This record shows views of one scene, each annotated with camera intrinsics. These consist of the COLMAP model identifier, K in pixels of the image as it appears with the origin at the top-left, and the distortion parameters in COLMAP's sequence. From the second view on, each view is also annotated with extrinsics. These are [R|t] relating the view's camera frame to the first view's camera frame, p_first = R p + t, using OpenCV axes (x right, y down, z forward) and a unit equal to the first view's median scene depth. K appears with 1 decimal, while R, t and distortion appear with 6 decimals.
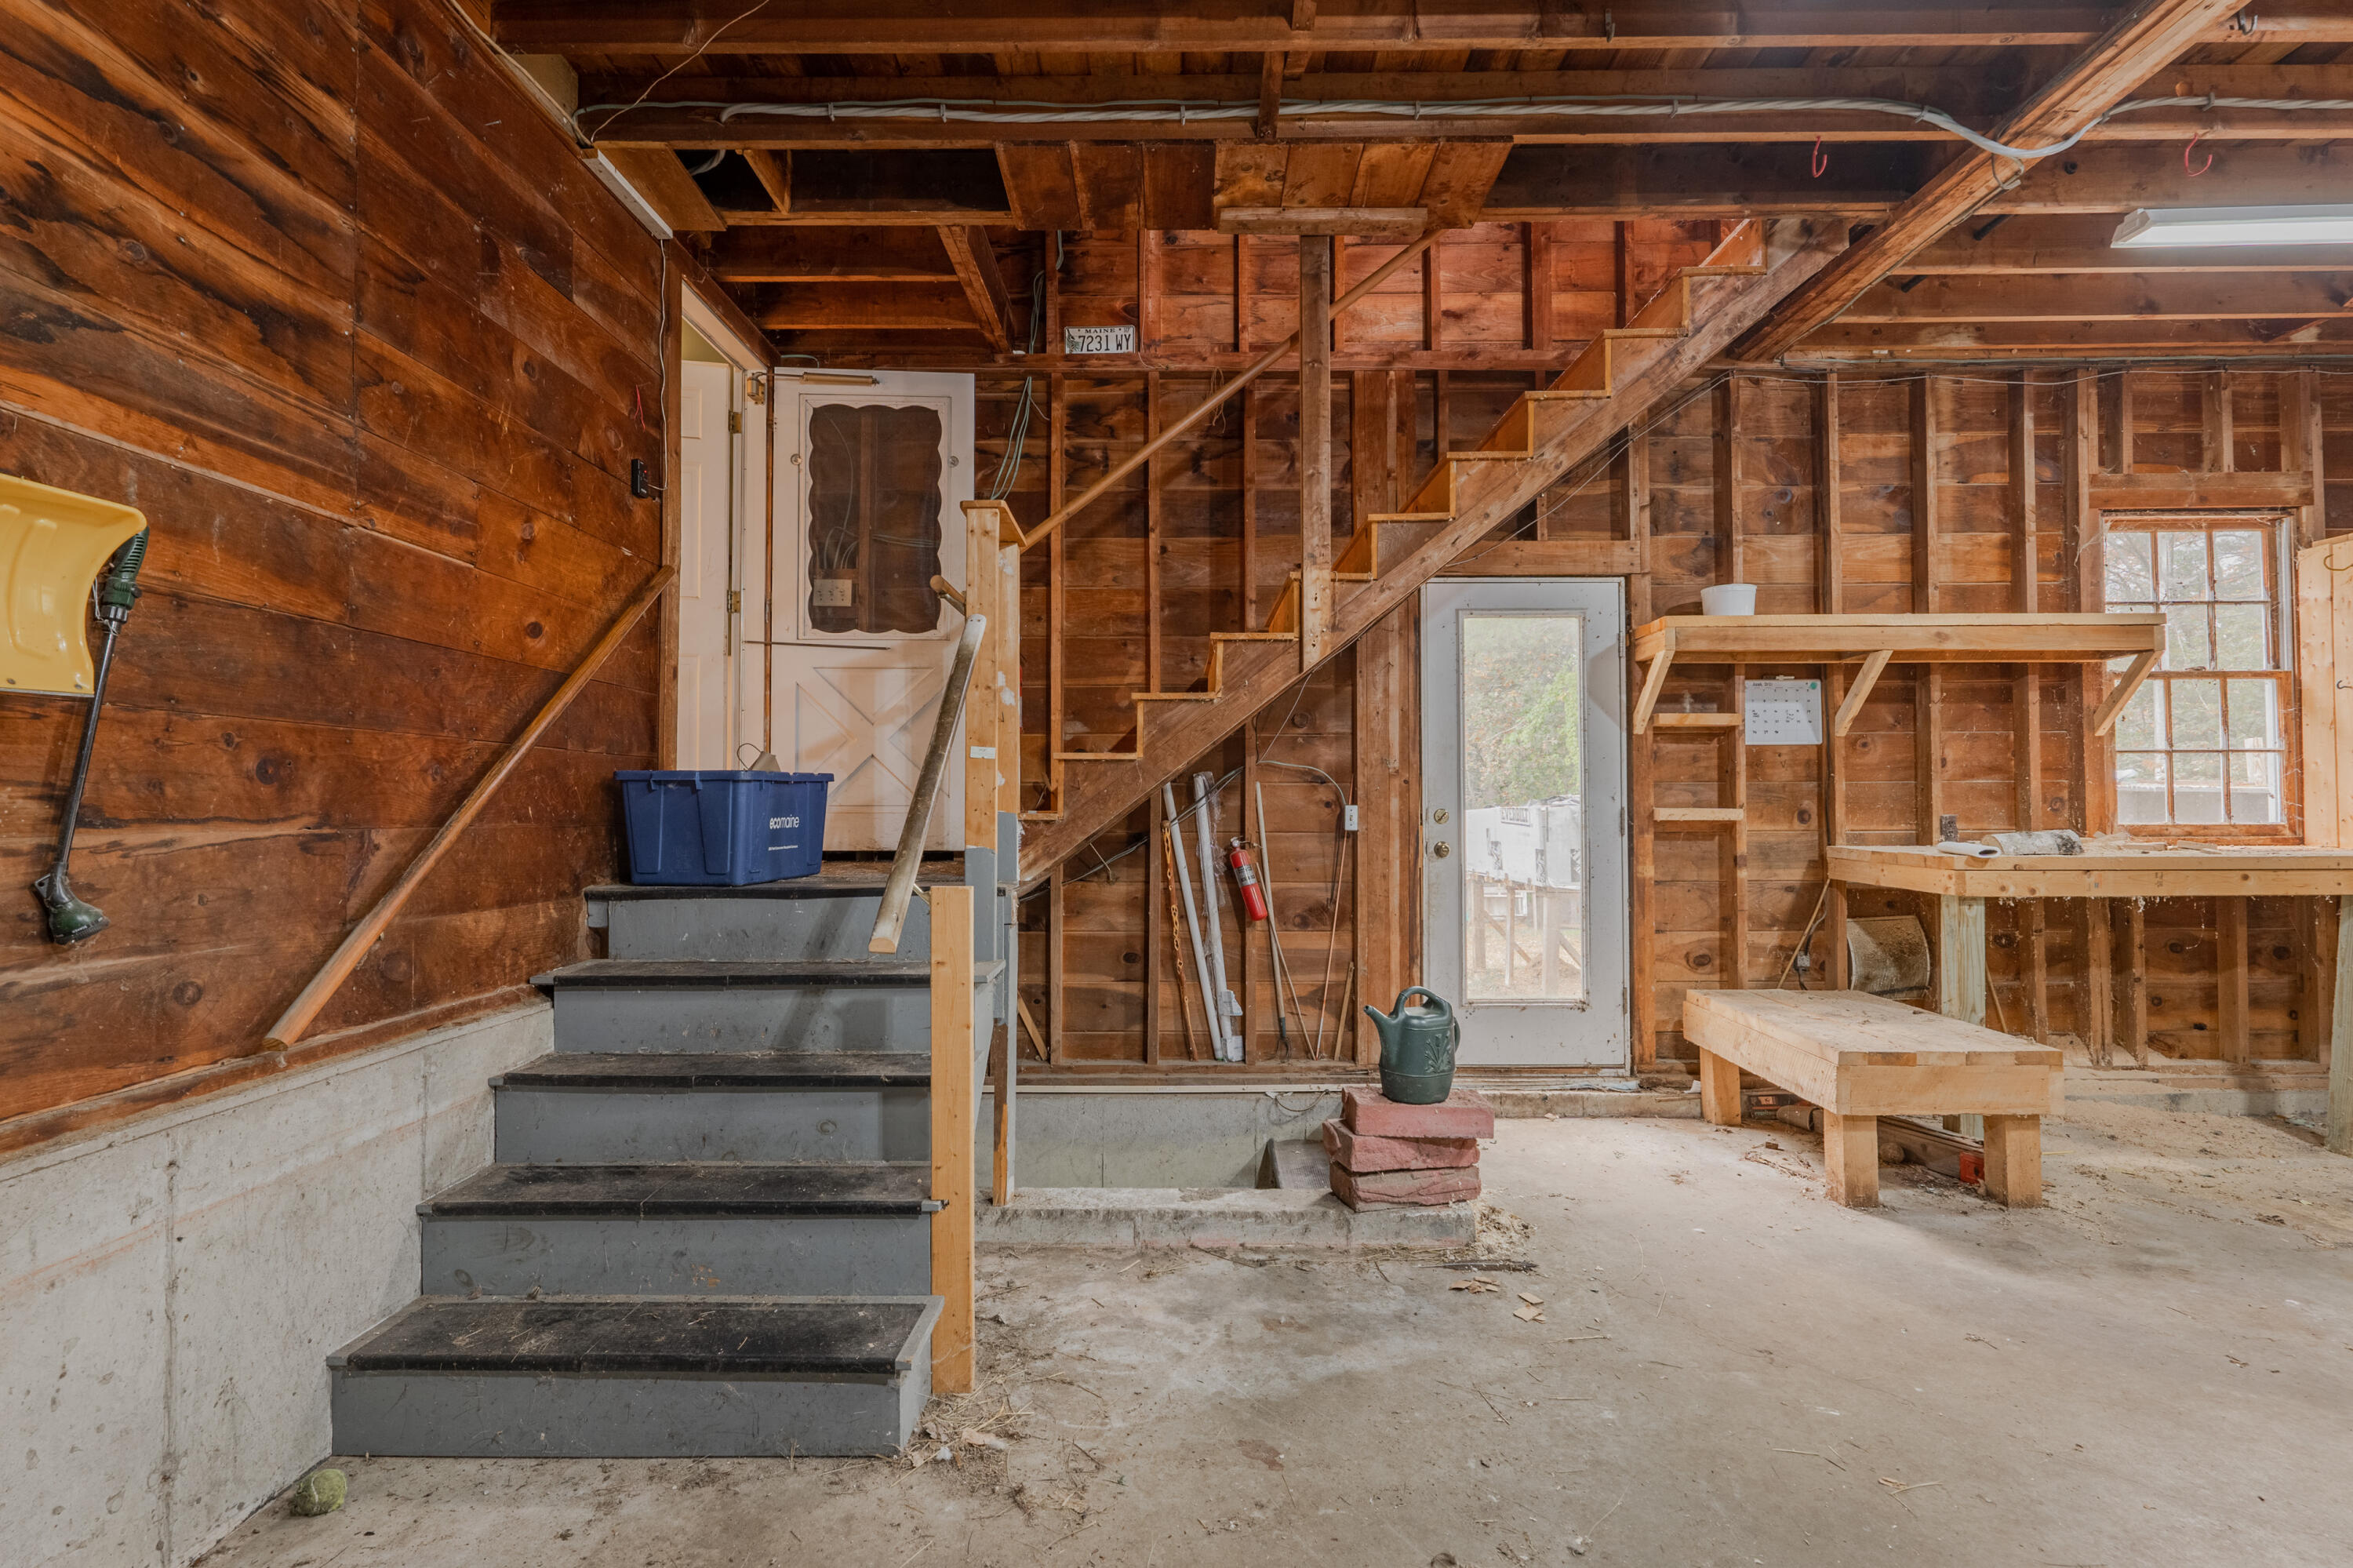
lens RADIAL K [[1089.5, 0, 1166.2], [0, 1089.5, 780.4], [0, 0, 1]] dist [0.007840, -0.000491]
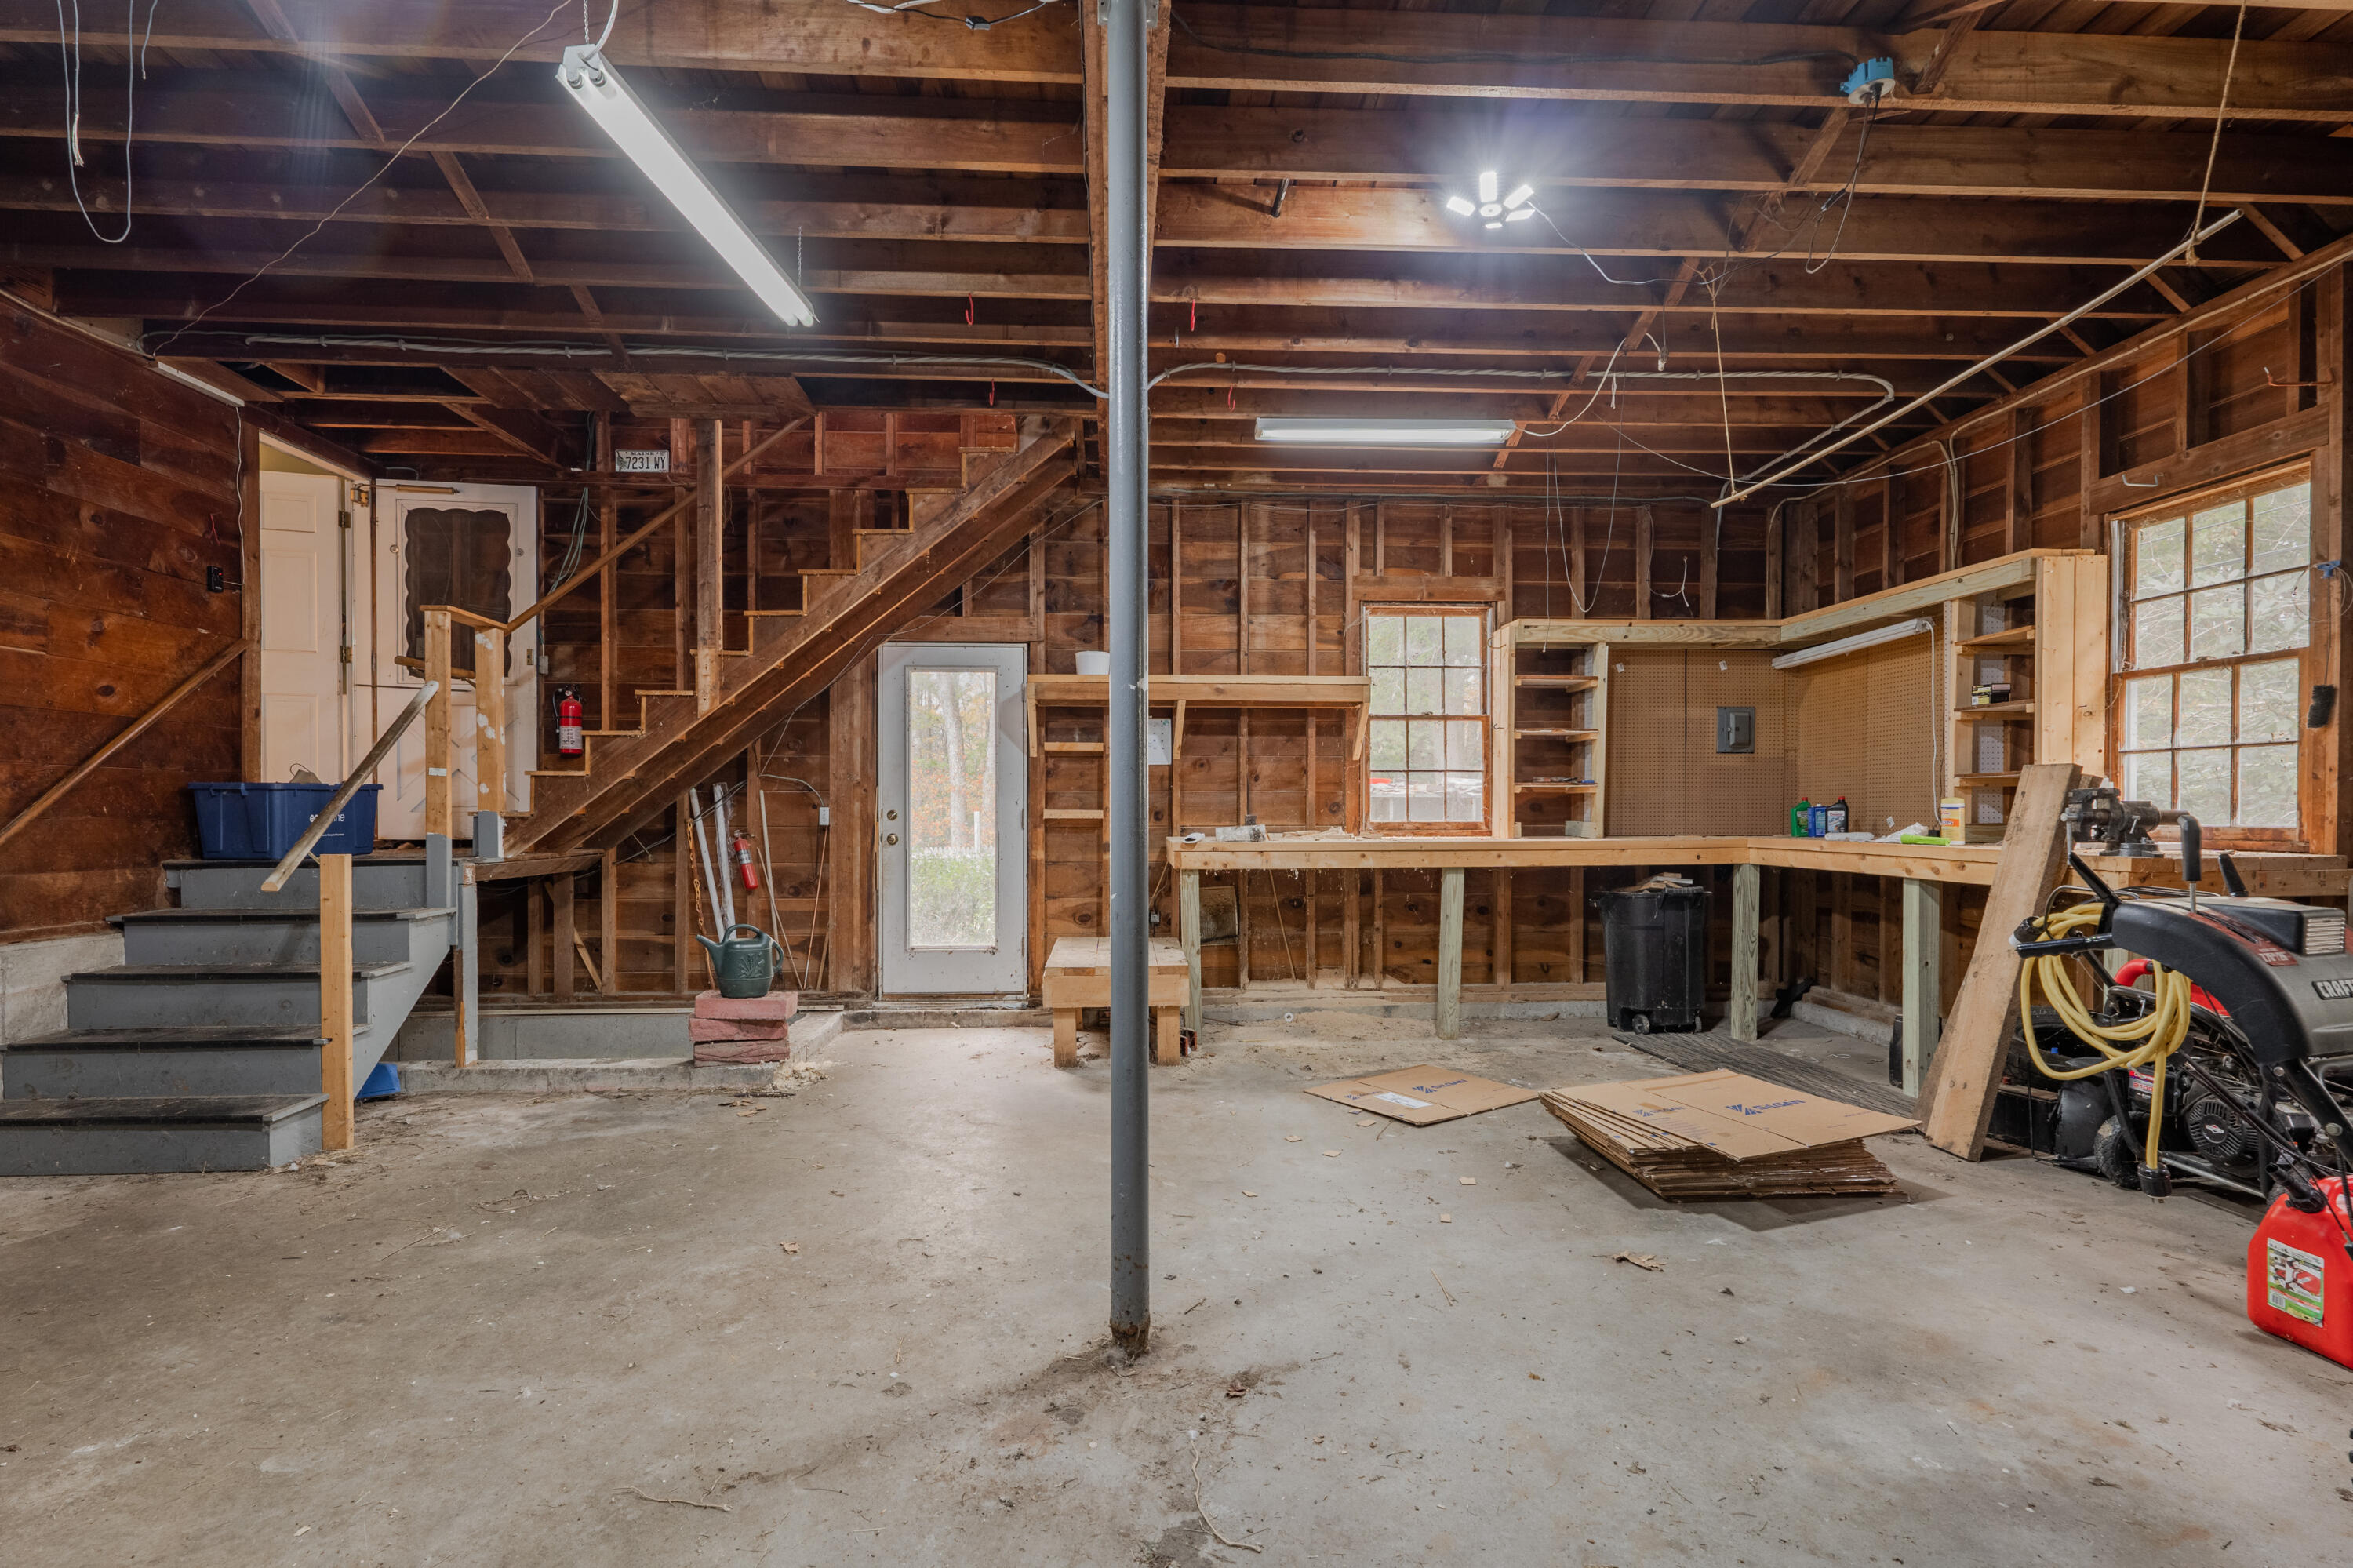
lens RADIAL K [[1089.5, 0, 1191.9], [0, 1089.5, 820.4], [0, 0, 1]] dist [0.007840, -0.000491]
pose [[0.997985, 0.001748, 0.063421, 0.556086], [-0.003982, 0.999375, 0.035120, -0.011039], [-0.063320, -0.035301, 0.997369, -0.419116]]
